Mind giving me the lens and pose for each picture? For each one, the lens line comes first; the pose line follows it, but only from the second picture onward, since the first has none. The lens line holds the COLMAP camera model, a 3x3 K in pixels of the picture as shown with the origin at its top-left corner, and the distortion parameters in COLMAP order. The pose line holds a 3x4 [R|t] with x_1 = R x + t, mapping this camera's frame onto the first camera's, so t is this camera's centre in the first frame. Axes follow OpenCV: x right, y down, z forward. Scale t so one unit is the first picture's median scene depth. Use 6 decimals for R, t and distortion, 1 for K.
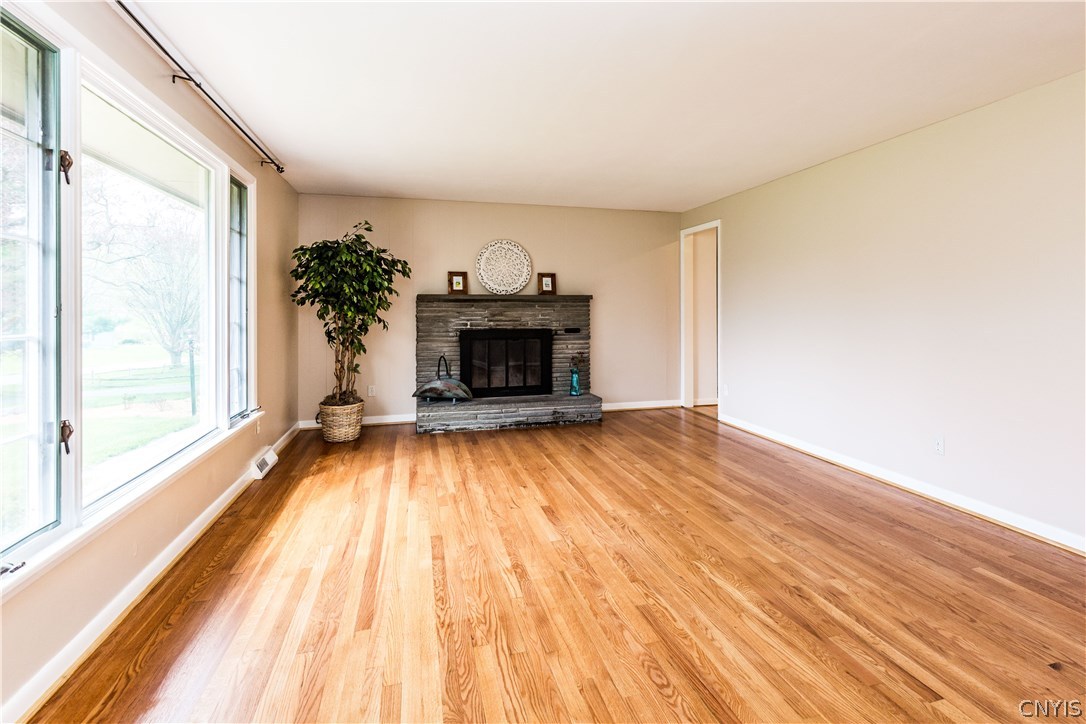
lens RADIAL K [[535.0, 0, 562.6], [0, 535.0, 309.0], [0, 0, 1]] dist [0.006289, -0.000629]
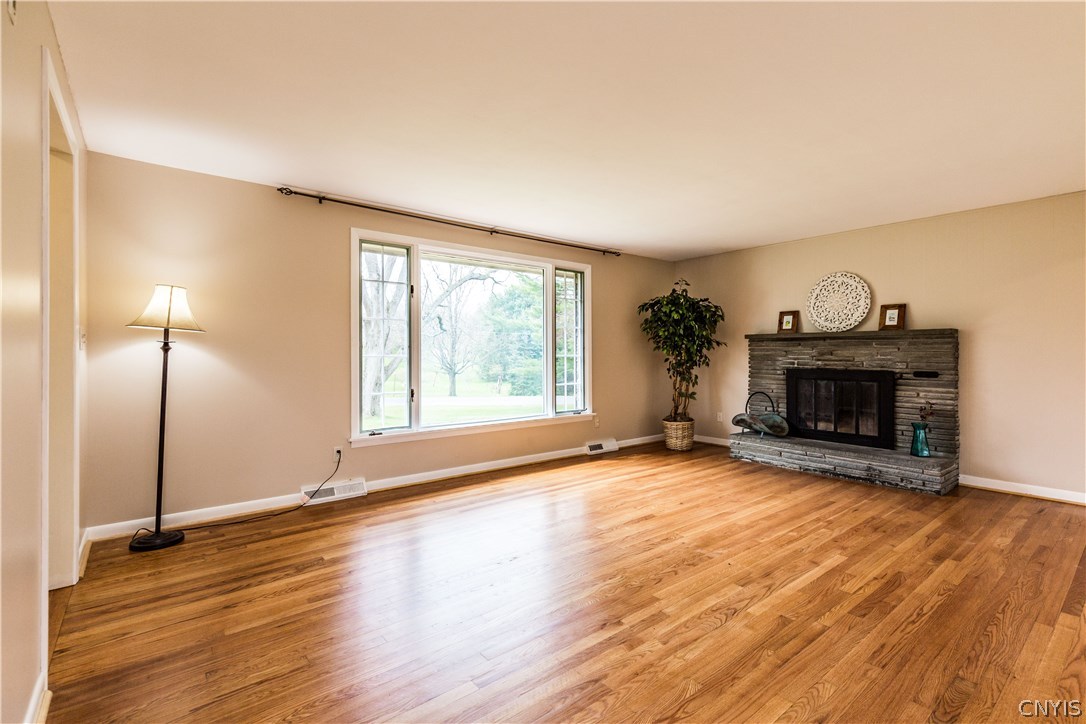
lens RADIAL K [[494.6, 0, 546.9], [0, 494.6, 356.5], [0, 0, 1]] dist [0.009077, -0.000361]
pose [[0.399531, 0.010255, -0.916662, 0.490742], [-0.002423, 0.999946, 0.010131, 0.008102], [0.916717, -0.001827, 0.399534, 0.207014]]
